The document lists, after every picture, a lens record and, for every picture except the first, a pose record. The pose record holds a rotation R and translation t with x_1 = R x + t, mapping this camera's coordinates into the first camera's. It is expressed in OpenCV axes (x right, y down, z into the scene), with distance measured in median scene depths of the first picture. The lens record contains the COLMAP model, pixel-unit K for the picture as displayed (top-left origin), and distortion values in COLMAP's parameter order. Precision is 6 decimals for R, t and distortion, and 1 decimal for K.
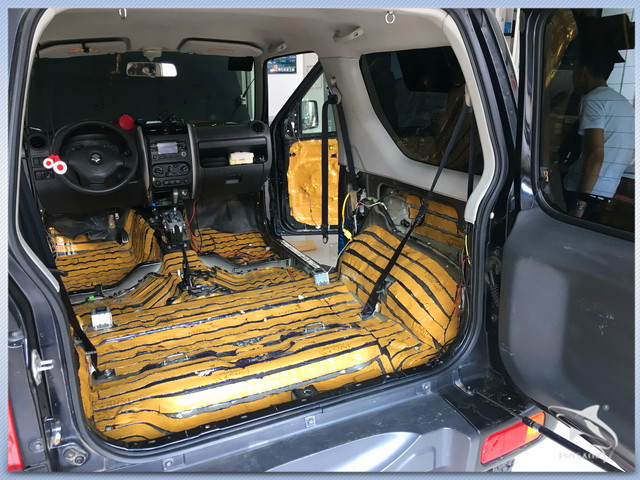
lens RADIAL K [[549.5, 0, 324.4], [0, 549.5, 236.8], [0, 0, 1]] dist [0.063882, -0.071141]
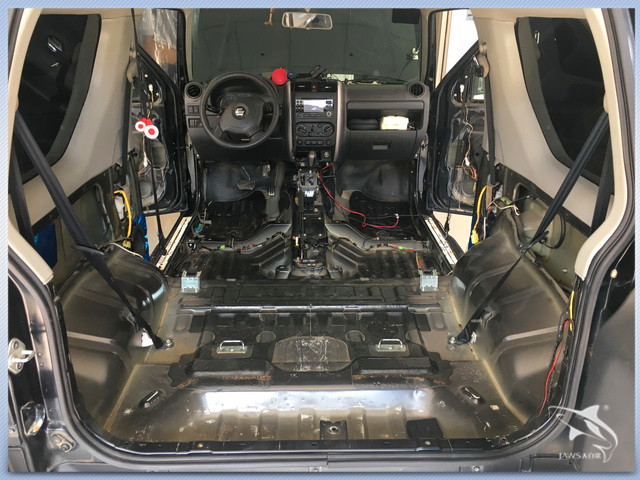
lens RADIAL K [[549.5, 0, 321.0], [0, 549.5, 237.6], [0, 0, 1]] dist [0.063882, -0.071141]
pose [[0.917809, 0.178323, -0.354721, 0.135301], [-0.140603, 0.981542, 0.129636, -0.081599], [0.371291, -0.069106, 0.925941, 0.139822]]
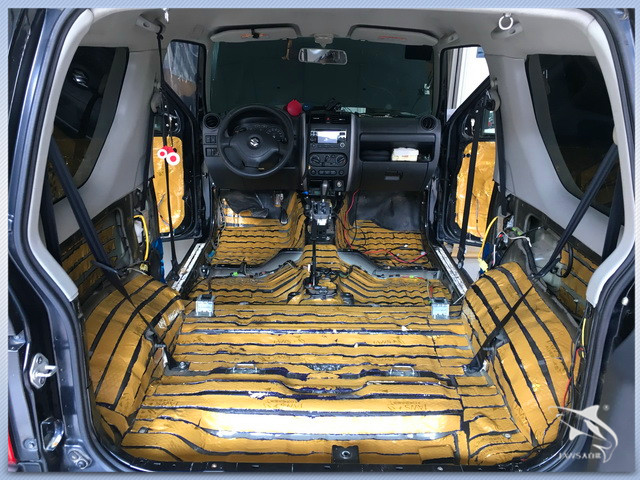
lens RADIAL K [[549.5, 0, 321.0], [0, 549.5, 237.6], [0, 0, 1]] dist [0.063882, -0.071141]
pose [[0.909028, 0.172764, -0.379238, 0.135513], [-0.155432, 0.984910, 0.076114, -0.075147], [0.386665, -0.010244, 0.922163, 0.123229]]
